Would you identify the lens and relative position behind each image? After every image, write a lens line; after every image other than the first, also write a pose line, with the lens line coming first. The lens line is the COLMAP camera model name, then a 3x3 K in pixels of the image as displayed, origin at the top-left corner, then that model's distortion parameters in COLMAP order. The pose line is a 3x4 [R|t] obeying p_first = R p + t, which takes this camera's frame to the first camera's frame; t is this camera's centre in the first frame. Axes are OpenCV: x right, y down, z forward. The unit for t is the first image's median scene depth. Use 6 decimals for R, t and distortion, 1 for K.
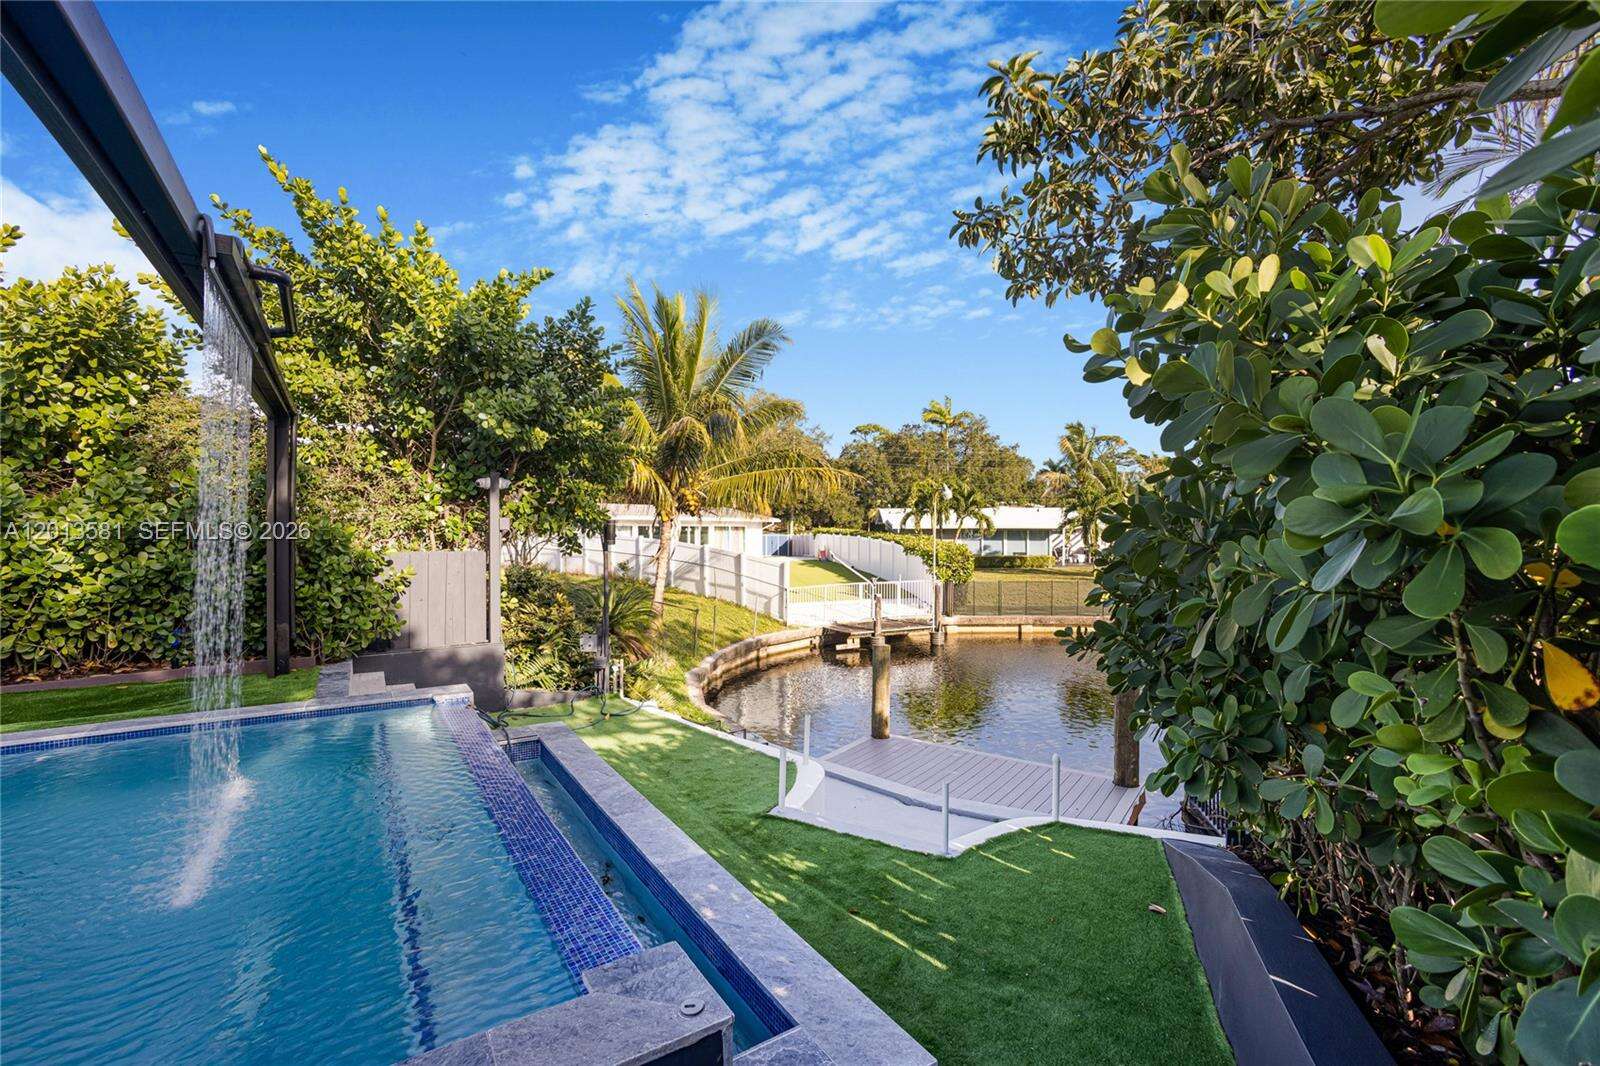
lens RADIAL K [[706.2, 0, 800.3], [0, 706.2, 535.1], [0, 0, 1]] dist [-0.059394, 0.026019]
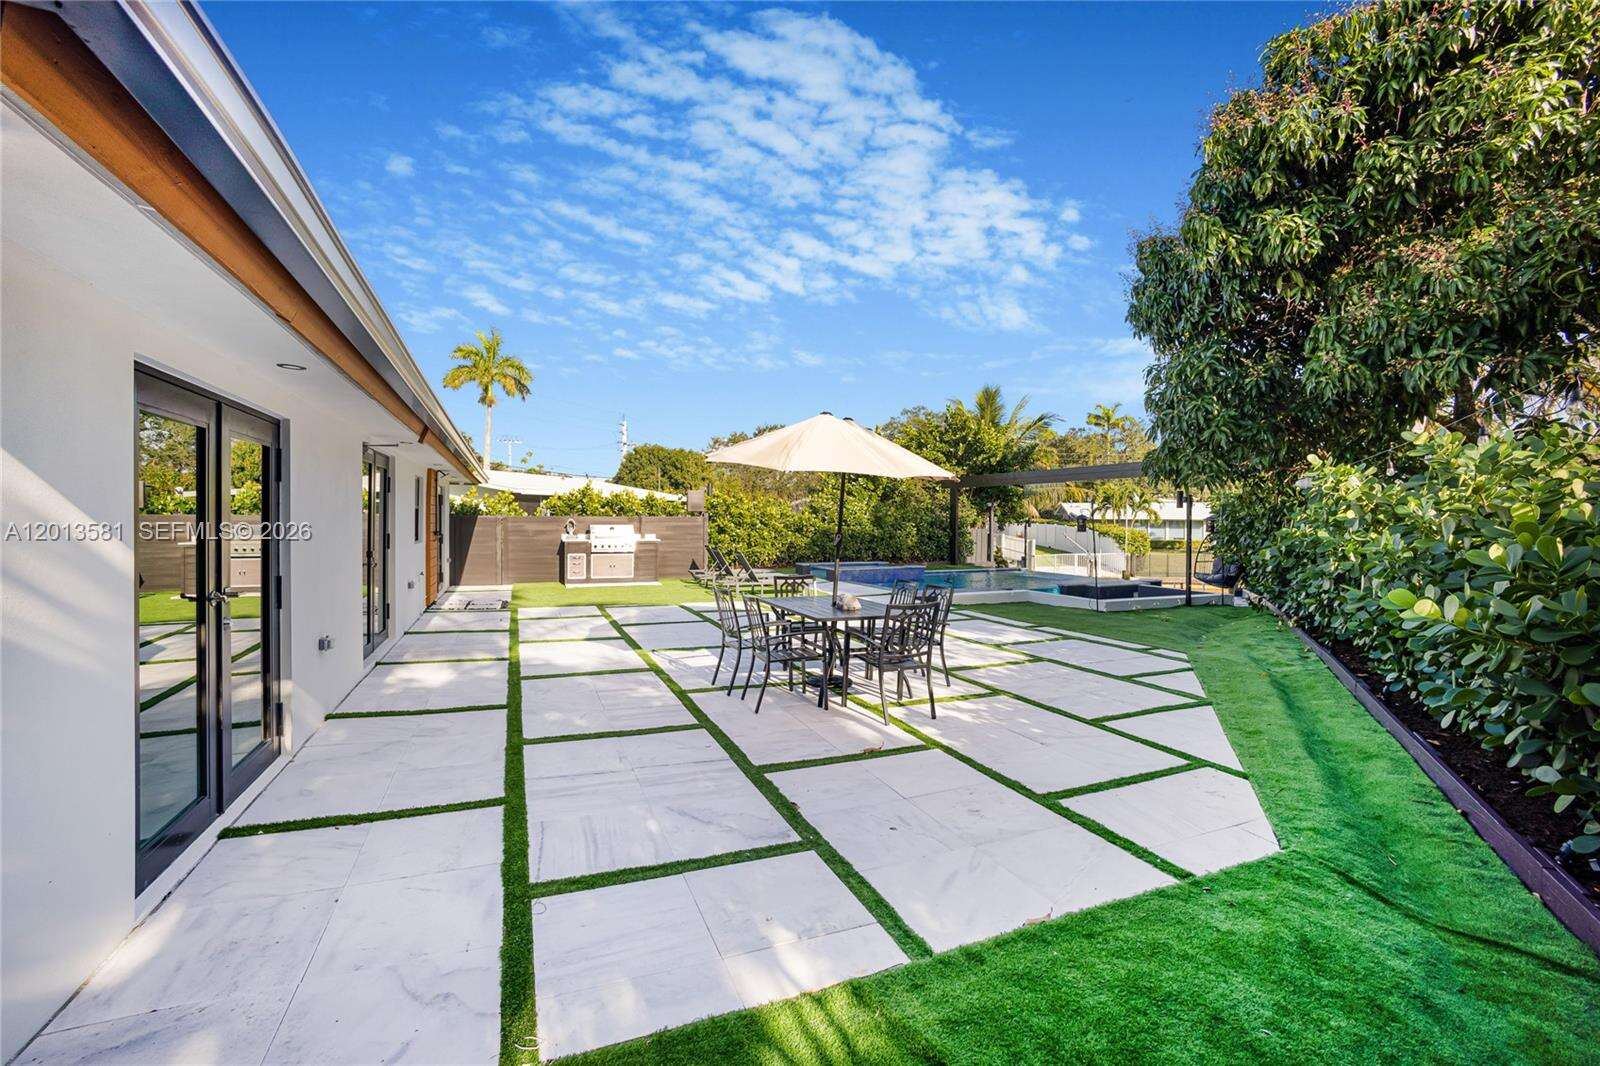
lens RADIAL K [[706.2, 0, 801.6], [0, 706.2, 528.7], [0, 0, 1]] dist [-0.059394, 0.026019]
pose [[0.983058, 0.009523, -0.183050, -0.164848], [-0.007686, 0.999913, 0.010738, -0.000841], [0.183136, -0.009149, 0.983045, -0.466688]]
